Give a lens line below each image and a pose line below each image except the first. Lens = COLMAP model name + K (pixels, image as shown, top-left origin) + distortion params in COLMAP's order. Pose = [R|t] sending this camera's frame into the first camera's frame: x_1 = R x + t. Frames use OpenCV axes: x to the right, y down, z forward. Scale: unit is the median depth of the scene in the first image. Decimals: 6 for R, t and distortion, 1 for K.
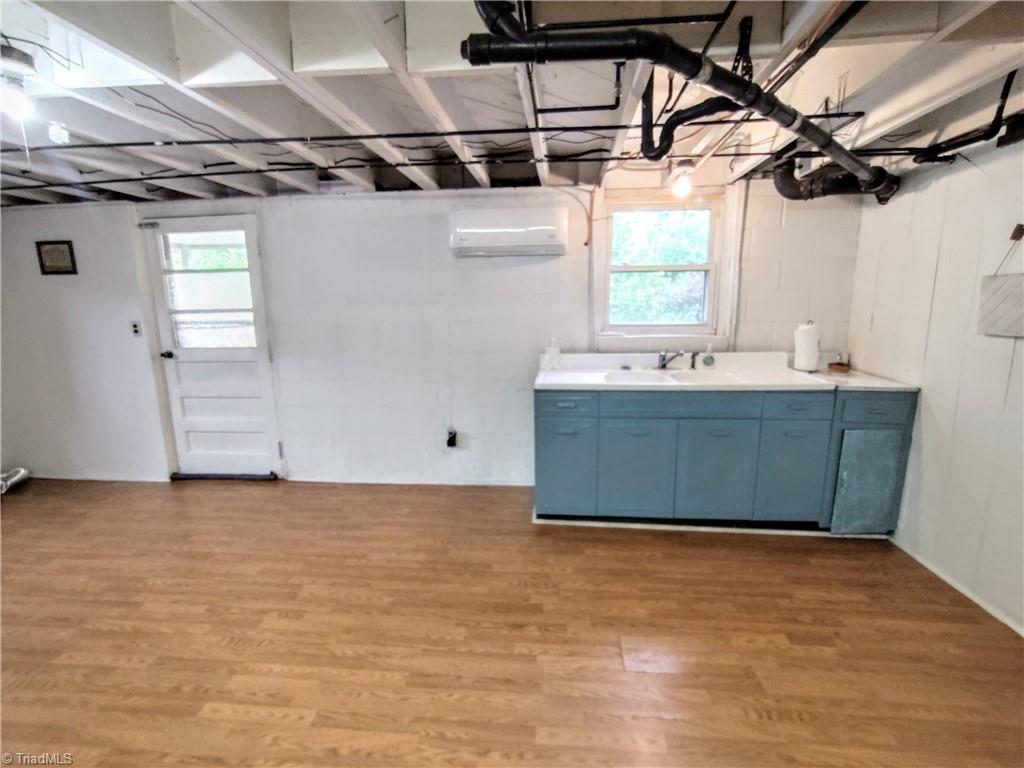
lens RADIAL K [[472.0, 0, 515.8], [0, 472.0, 393.1], [0, 0, 1]] dist [-0.013556, -0.000061]
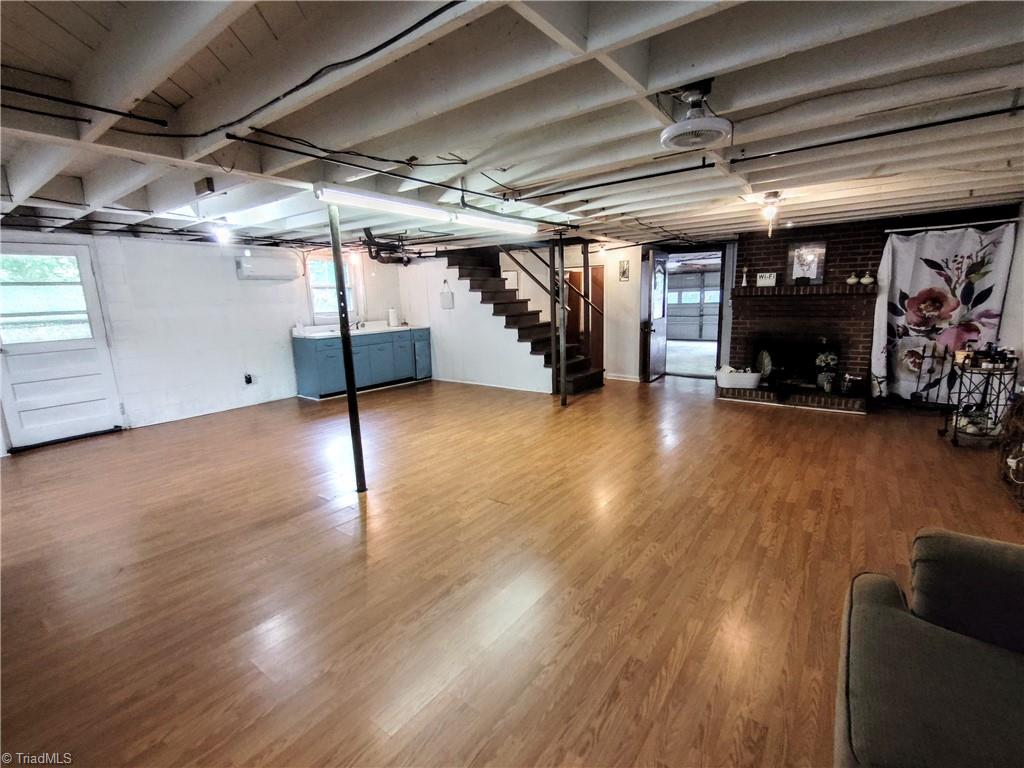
lens RADIAL K [[465.6, 0, 514.8], [0, 465.6, 390.5], [0, 0, 1]] dist [-0.009063, 0.000716]
pose [[0.522443, -0.172473, 0.835049, -1.097104], [0.184536, 0.978990, 0.086748, 0.174216], [-0.832466, 0.108776, 0.543294, -0.816161]]
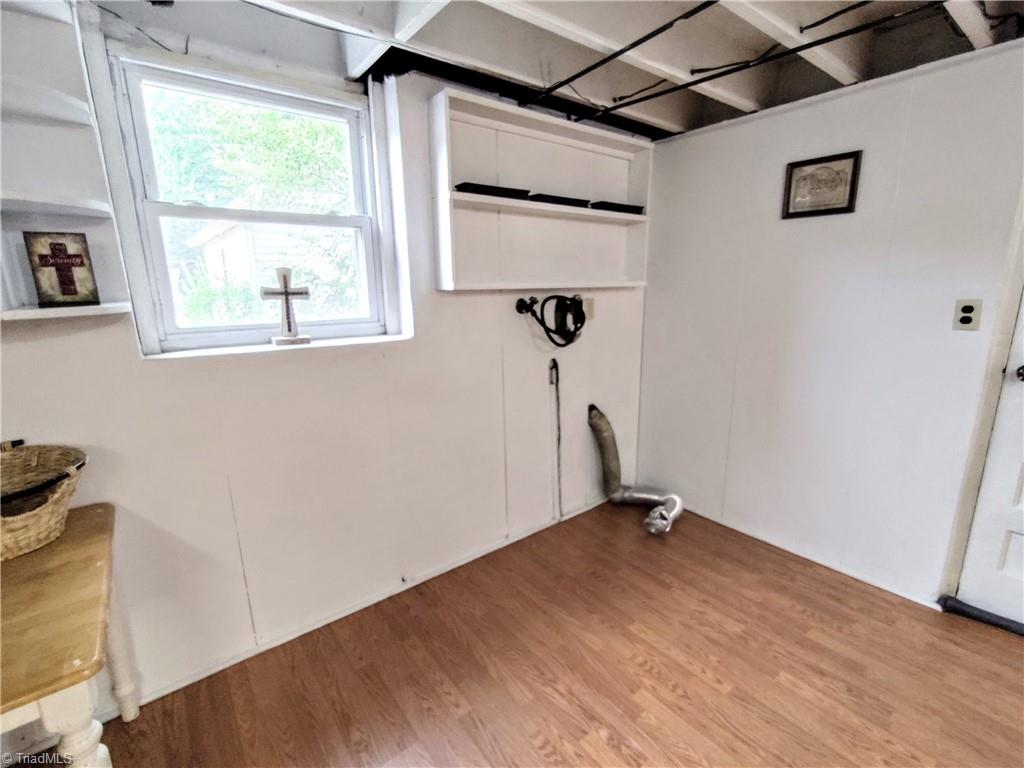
lens RADIAL K [[465.6, 0, 514.8], [0, 465.6, 390.5], [0, 0, 1]] dist [-0.009063, 0.000716]
pose [[0.683187, 0.167882, -0.710684, -0.789053], [-0.131981, 0.985574, 0.105944, -0.047620], [0.718218, 0.021417, 0.695489, 0.319922]]
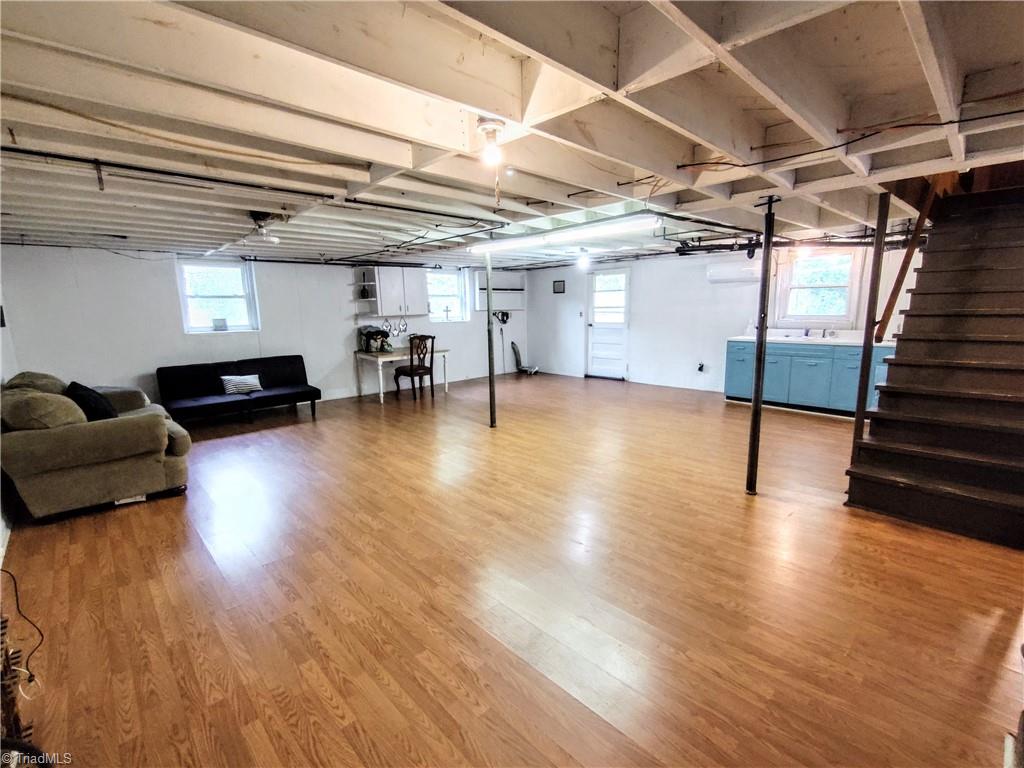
lens RADIAL K [[465.6, 0, 514.8], [0, 465.6, 390.5], [0, 0, 1]] dist [-0.009063, 0.000716]
pose [[0.749206, 0.117321, -0.651864, 0.617991], [-0.117213, 0.992138, 0.043846, 0.207322], [0.651883, 0.043557, 0.757068, -1.140395]]
